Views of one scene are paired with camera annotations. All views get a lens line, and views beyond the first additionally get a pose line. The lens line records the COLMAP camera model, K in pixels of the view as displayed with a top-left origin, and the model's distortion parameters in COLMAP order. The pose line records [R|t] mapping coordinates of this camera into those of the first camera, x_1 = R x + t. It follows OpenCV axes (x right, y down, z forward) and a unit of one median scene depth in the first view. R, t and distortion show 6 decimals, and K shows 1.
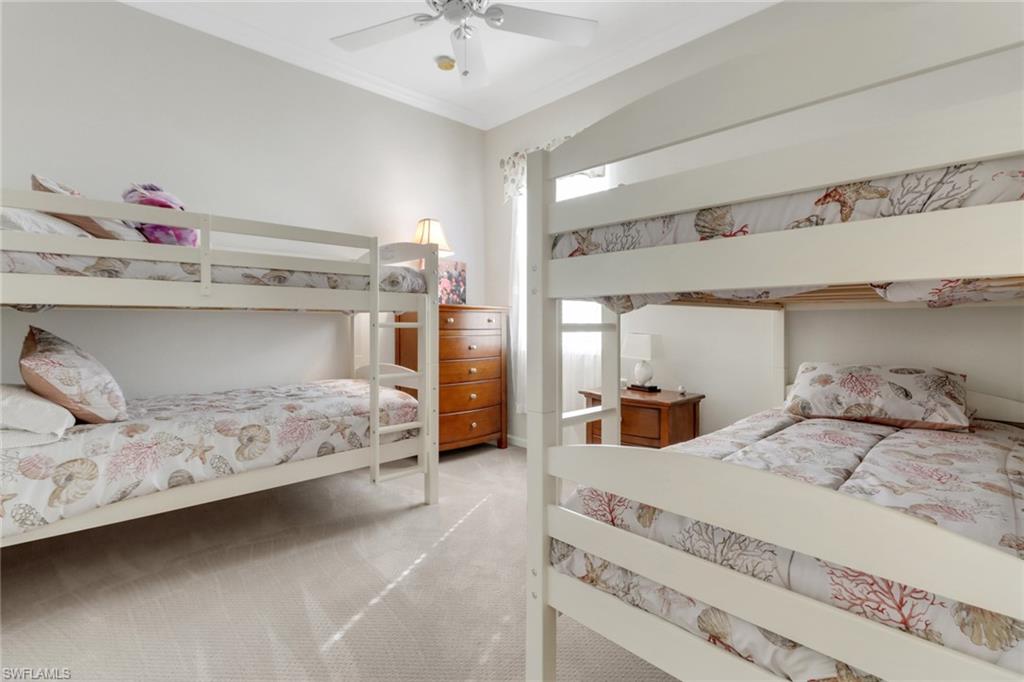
lens RADIAL K [[482.4, 0, 513.3], [0, 482.4, 332.4], [0, 0, 1]] dist [-0.006589, -0.003607]
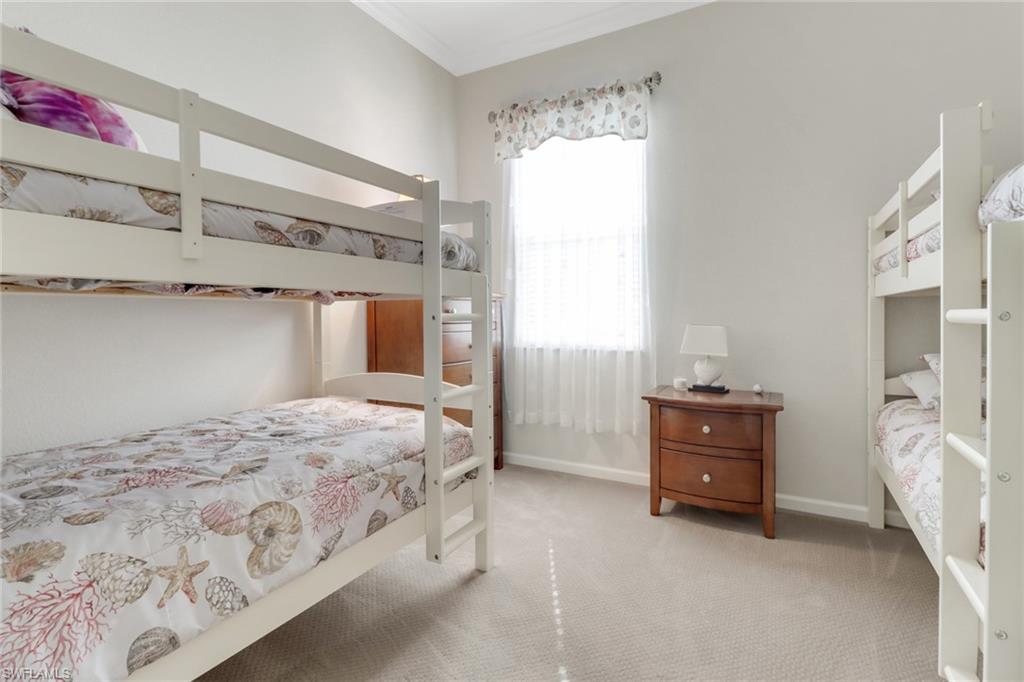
lens RADIAL K [[482.4, 0, 509.1], [0, 482.4, 325.6], [0, 0, 1]] dist [-0.006589, -0.003607]
pose [[0.954446, -0.014467, 0.298033, -0.401341], [0.013847, 0.999895, 0.004191, -0.005715], [-0.298063, 0.000127, 0.954546, 0.365962]]
